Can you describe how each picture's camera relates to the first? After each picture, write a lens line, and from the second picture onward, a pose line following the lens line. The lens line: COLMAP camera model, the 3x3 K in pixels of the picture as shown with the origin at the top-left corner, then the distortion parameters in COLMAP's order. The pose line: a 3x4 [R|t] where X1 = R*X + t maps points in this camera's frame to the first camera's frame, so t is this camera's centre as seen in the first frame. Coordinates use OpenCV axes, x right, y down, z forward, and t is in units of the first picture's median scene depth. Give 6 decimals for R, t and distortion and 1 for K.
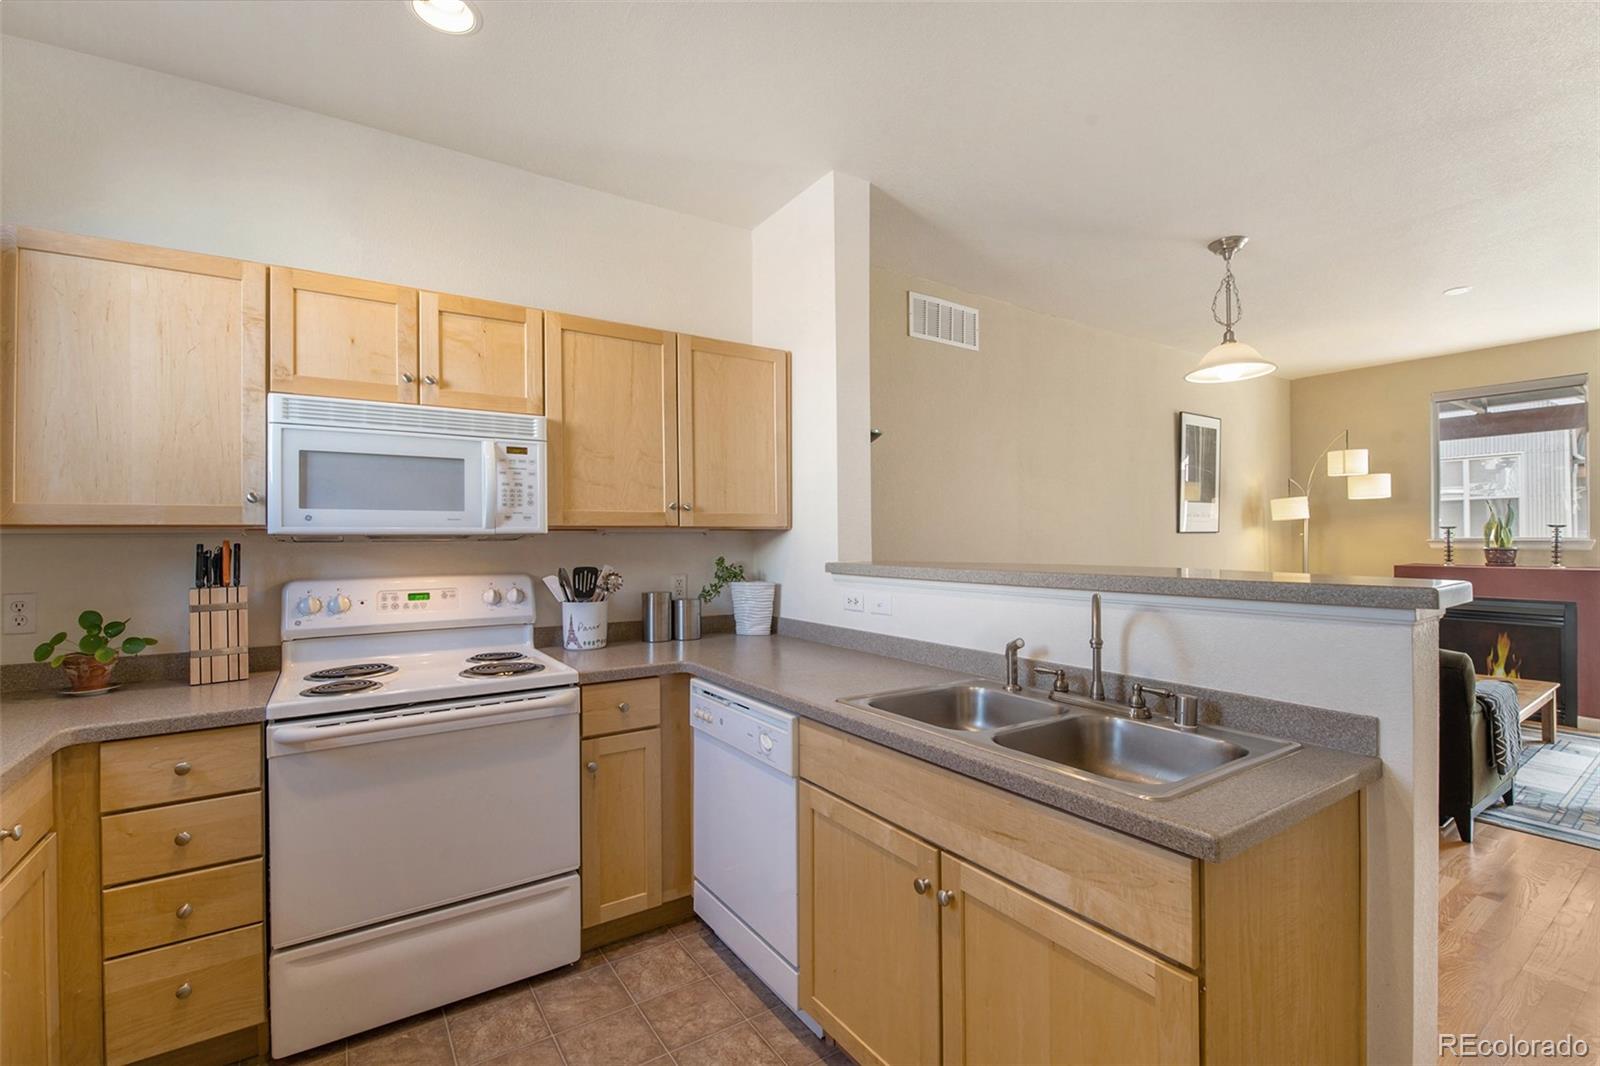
lens RADIAL K [[689.4, 0, 775.9], [0, 689.4, 540.9], [0, 0, 1]] dist [0.016846, -0.022612]
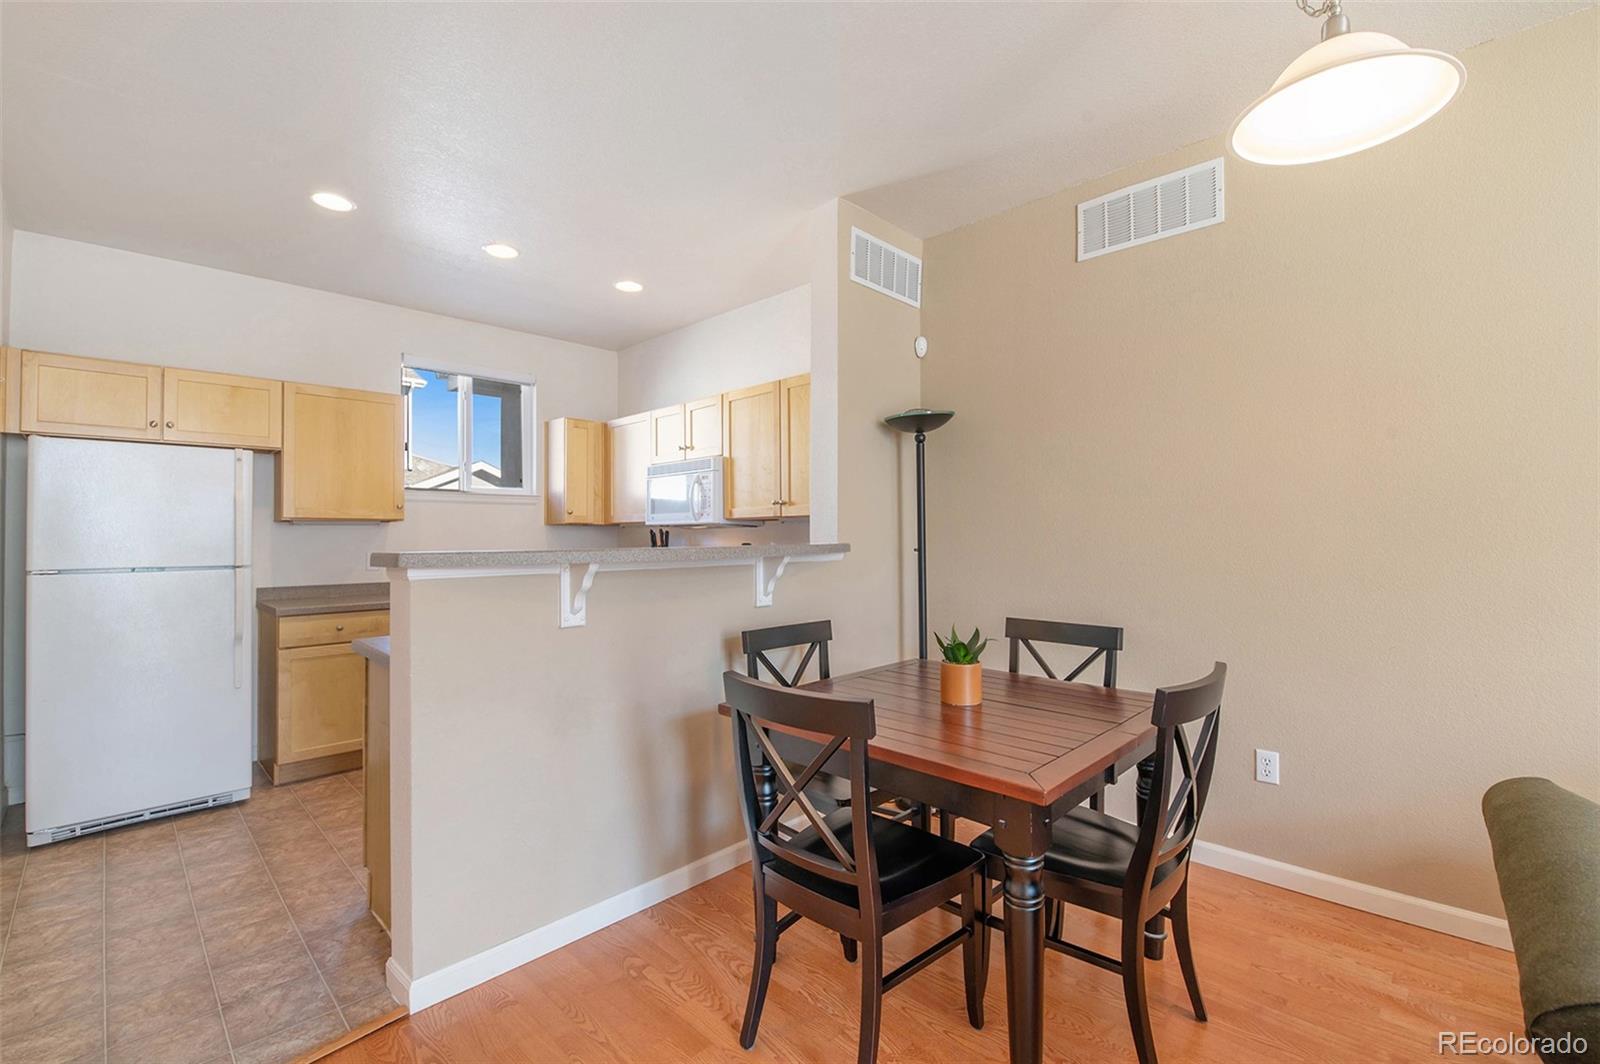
lens RADIAL K [[686.5, 0, 781.8], [0, 686.5, 529.4], [0, 0, 1]] dist [-0.016646, -0.000059]
pose [[0.201680, -0.006479, -0.979430, 1.426796], [0.000076, 0.999978, -0.006599, 0.015907], [0.979451, 0.001256, 0.201676, 0.845258]]
